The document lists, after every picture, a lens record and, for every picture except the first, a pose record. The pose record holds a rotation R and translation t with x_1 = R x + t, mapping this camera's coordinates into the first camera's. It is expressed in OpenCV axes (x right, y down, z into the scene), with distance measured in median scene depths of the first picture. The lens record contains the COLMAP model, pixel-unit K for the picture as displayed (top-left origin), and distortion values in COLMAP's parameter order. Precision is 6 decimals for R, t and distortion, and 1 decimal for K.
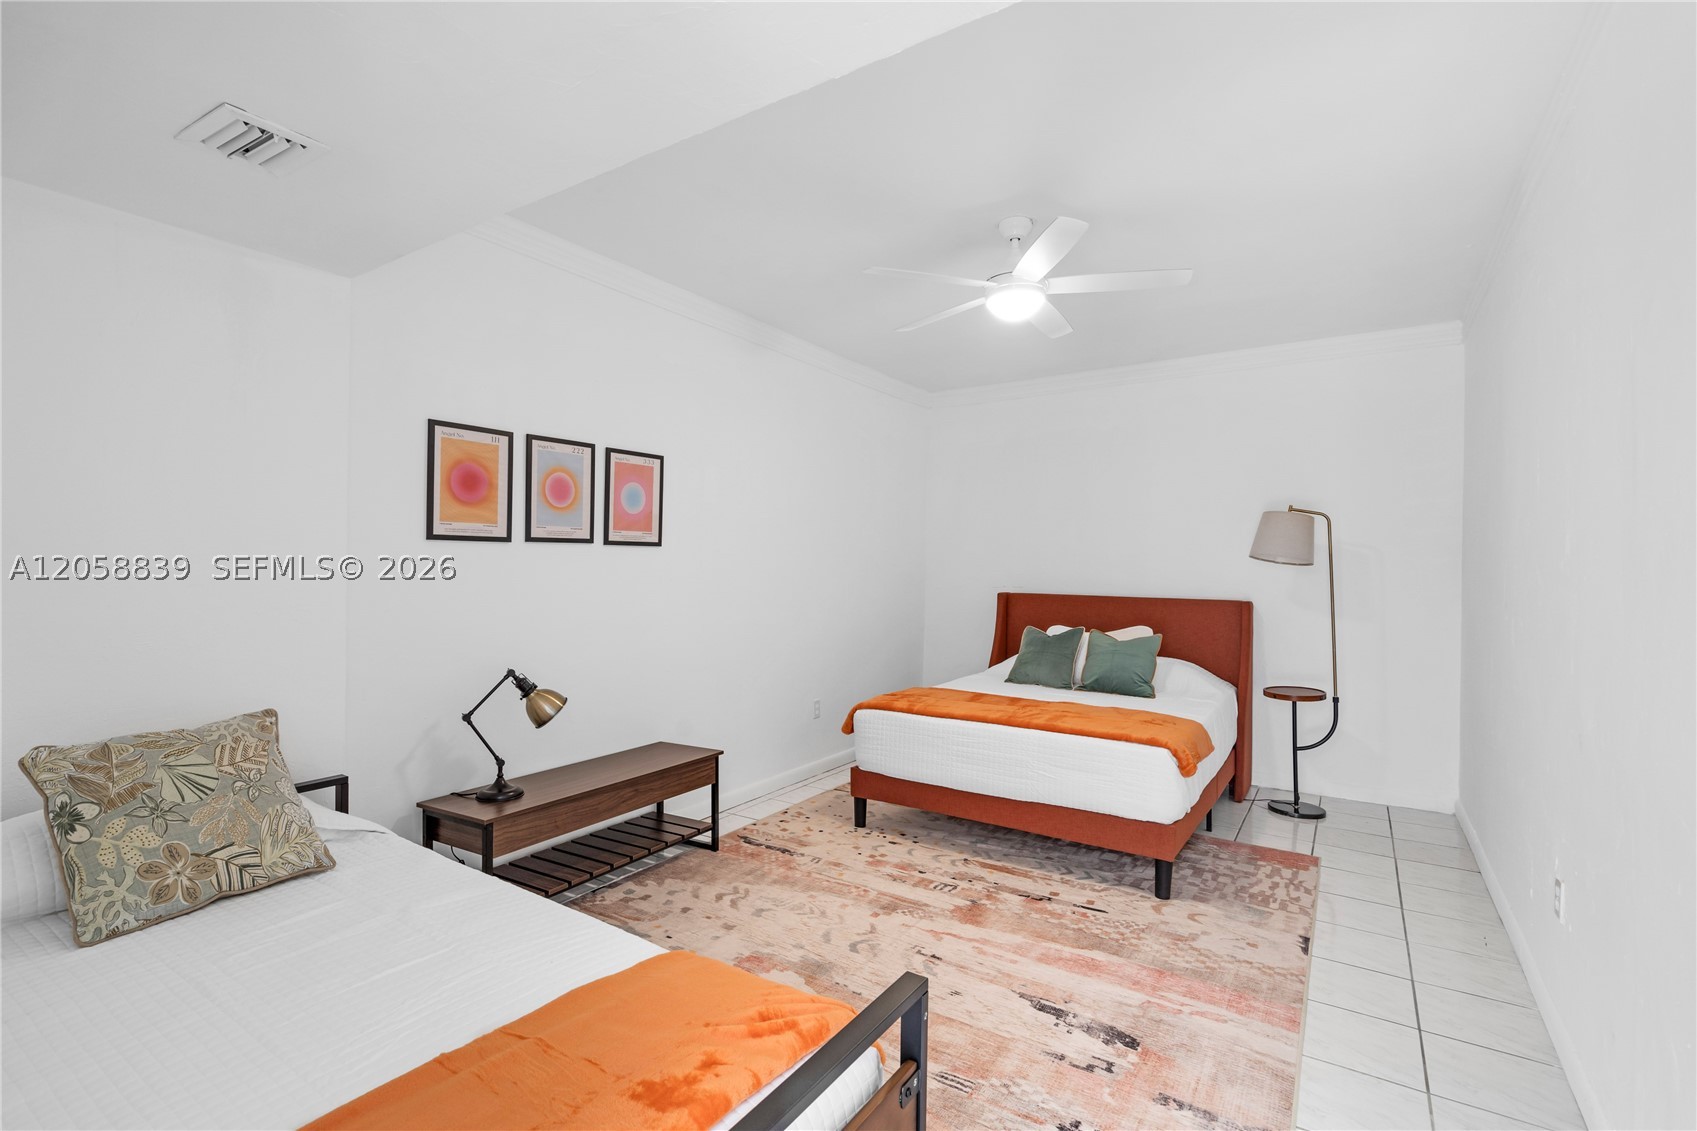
lens RADIAL K [[805.6, 0, 848.5], [0, 805.6, 565.5], [0, 0, 1]] dist [-0.002113, -0.000103]
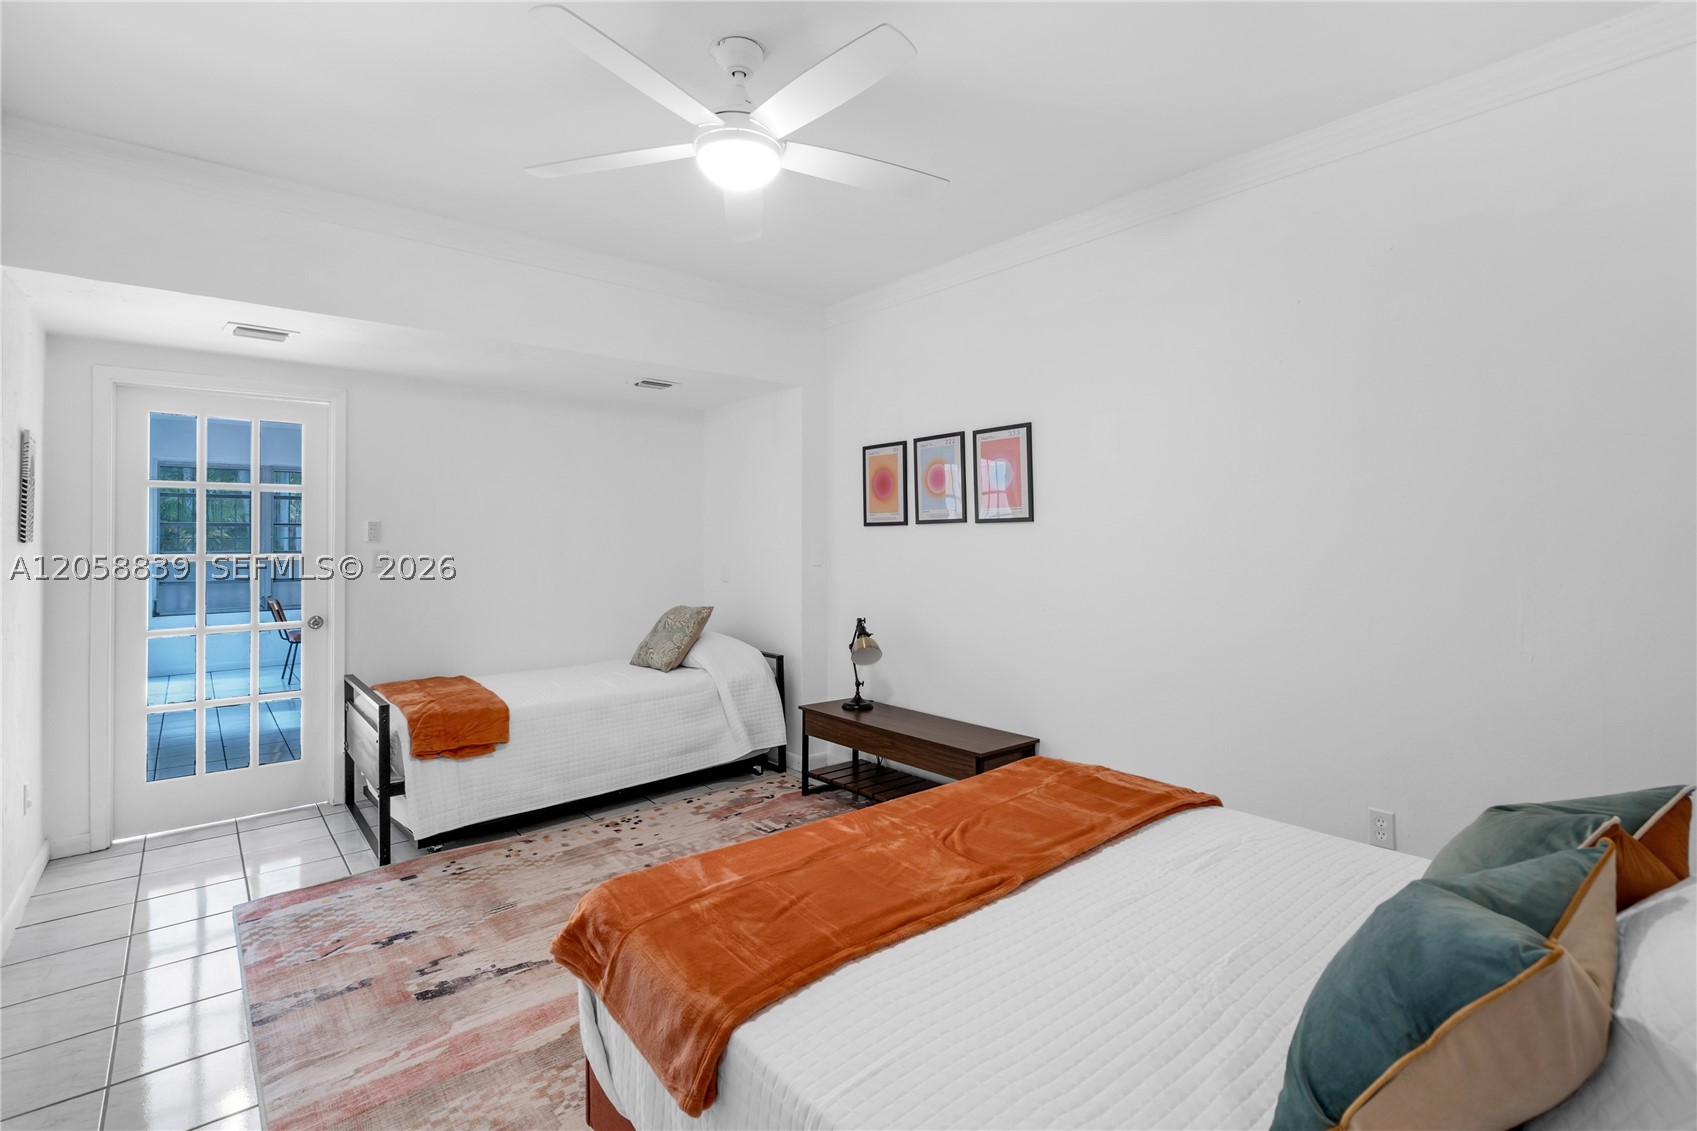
lens RADIAL K [[809.3, 0, 844.1], [0, 809.3, 525.8], [0, 0, 1]] dist [-0.001330, 0.000013]
pose [[-0.324418, -0.025320, -0.945575, 0.914540], [-0.001688, 0.999656, -0.026189, 0.006856], [0.945912, -0.006901, -0.324349, 1.437488]]
